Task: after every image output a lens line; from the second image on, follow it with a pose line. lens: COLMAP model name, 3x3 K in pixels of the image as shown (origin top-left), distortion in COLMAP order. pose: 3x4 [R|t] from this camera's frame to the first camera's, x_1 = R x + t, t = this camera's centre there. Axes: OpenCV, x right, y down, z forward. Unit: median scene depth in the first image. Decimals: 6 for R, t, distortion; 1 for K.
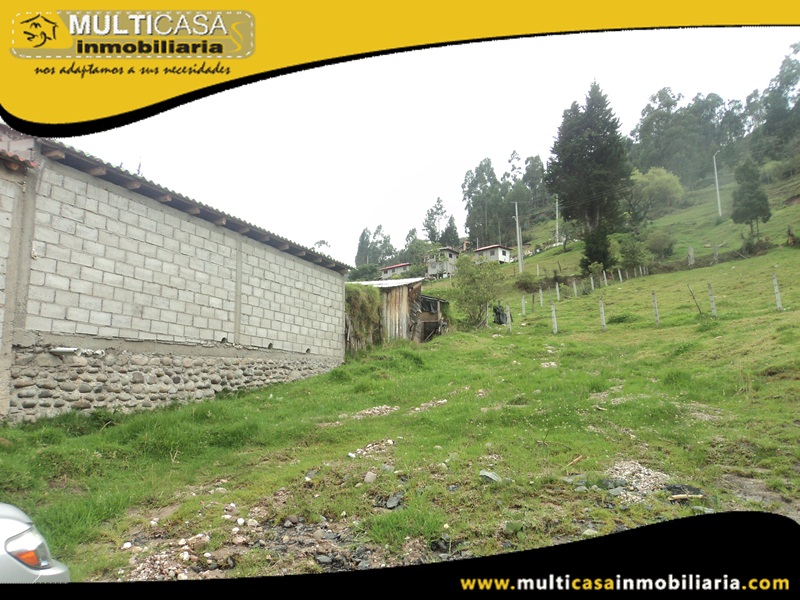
lens RADIAL K [[642.5, 0, 405.9], [0, 642.5, 297.8], [0, 0, 1]] dist [-0.017223, 0.004275]
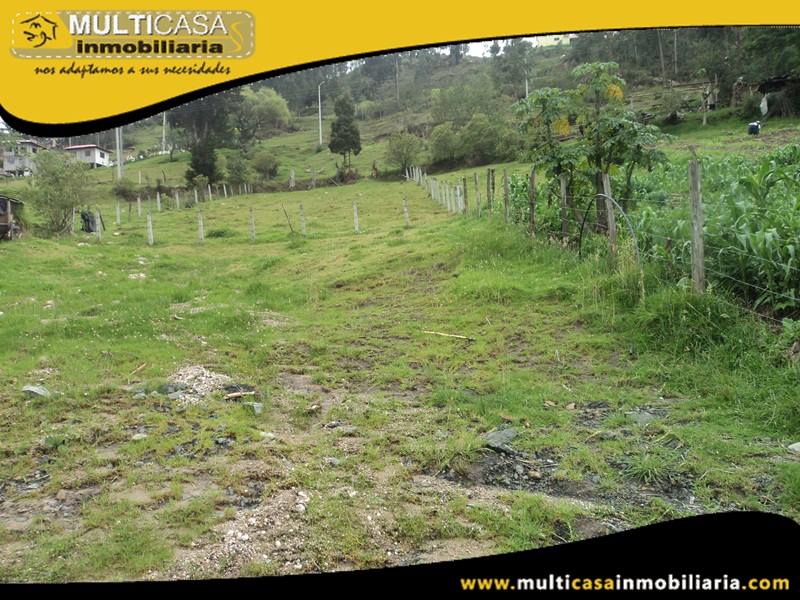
lens RADIAL K [[642.5, 0, 405.9], [0, 642.5, 297.8], [0, 0, 1]] dist [-0.017223, 0.004275]
pose [[0.828548, -0.000459, 0.559918, 0.021741], [-0.072593, 0.991472, 0.108233, 0.004867], [-0.555193, -0.130322, 0.821448, -0.003576]]
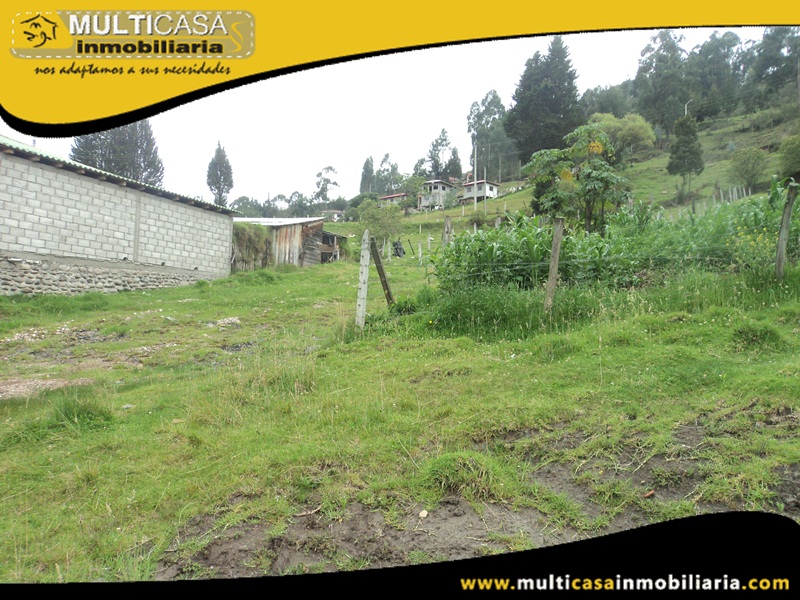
lens RADIAL K [[642.5, 0, 405.9], [0, 642.5, 297.8], [0, 0, 1]] dist [-0.017223, 0.004275]
pose [[0.998637, 0.046975, -0.022732, 0.310973], [-0.044134, 0.992672, 0.112495, -0.032603], [0.027849, -0.111338, 0.993392, -0.395223]]
